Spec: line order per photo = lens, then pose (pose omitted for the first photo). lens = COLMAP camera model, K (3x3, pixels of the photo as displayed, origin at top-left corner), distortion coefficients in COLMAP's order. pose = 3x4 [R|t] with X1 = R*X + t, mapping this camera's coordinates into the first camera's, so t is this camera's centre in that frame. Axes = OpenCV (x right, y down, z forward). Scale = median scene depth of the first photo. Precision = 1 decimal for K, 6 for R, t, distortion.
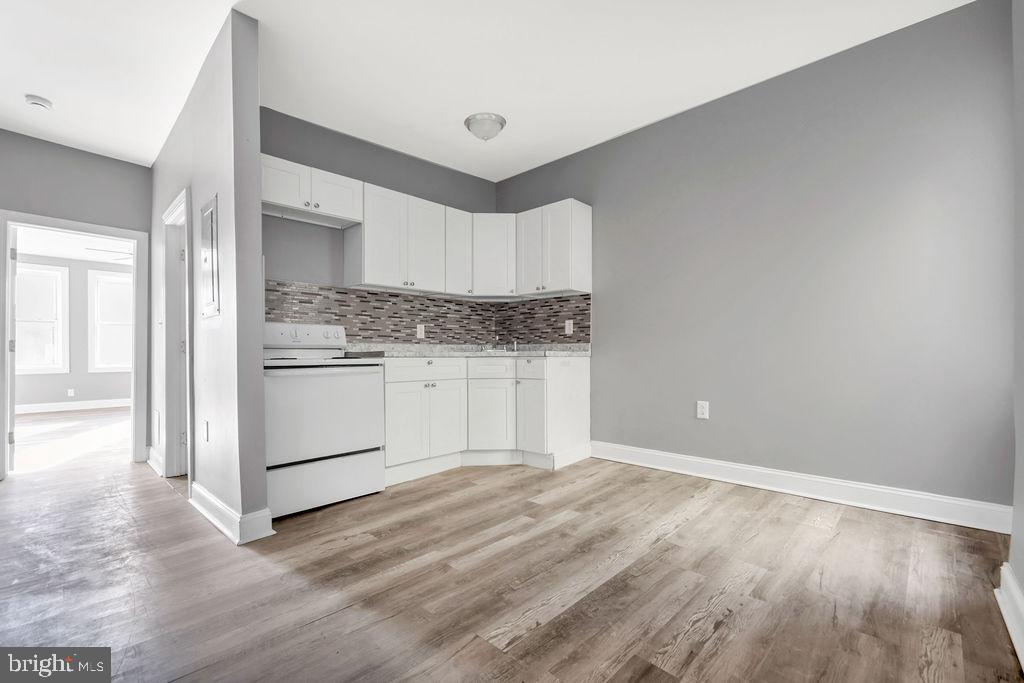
lens RADIAL K [[447.7, 0, 510.4], [0, 447.7, 352.7], [0, 0, 1]] dist [0.001213, -0.000040]
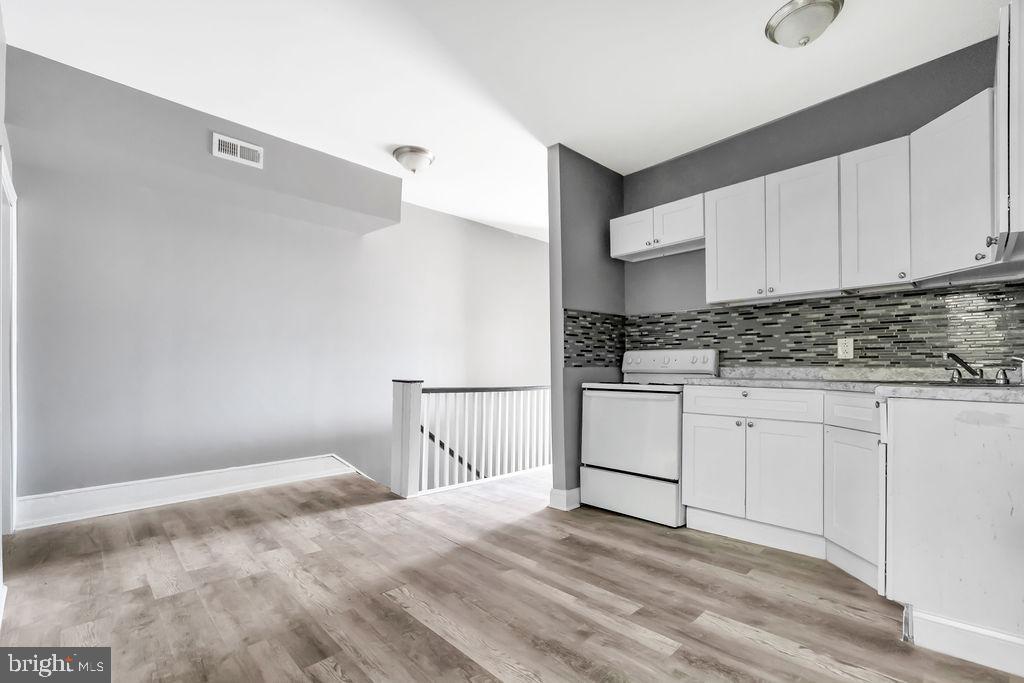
lens RADIAL K [[451.7, 0, 507.7], [0, 451.7, 366.1], [0, 0, 1]] dist [0.000432, 0.000053]
pose [[-0.043294, 0.001267, -0.999062, 0.610855], [0.001273, 0.999998, 0.001213, -0.027553], [0.999062, -0.001219, -0.043296, 0.631828]]
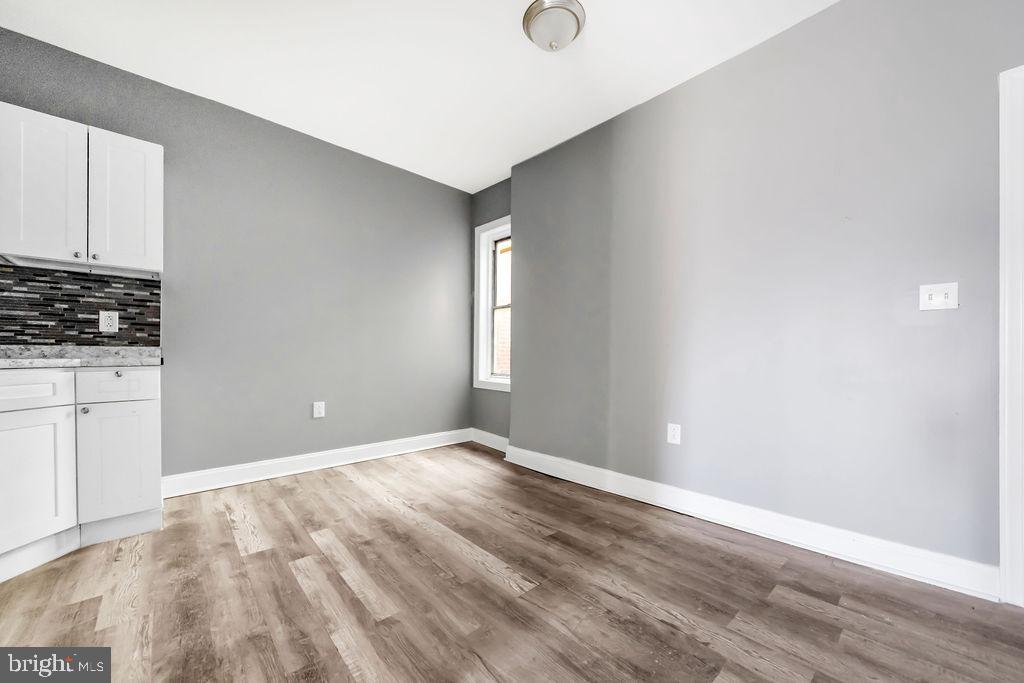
lens RADIAL K [[385.6, 0, 518.3], [0, 385.6, 358.9], [0, 0, 1]] dist [-0.000169, 0.000235]
pose [[0.052470, -0.003570, 0.998616, -0.499536], [0.002405, 0.999991, 0.003449, -0.002695], [-0.998620, 0.002220, 0.052478, 0.431637]]
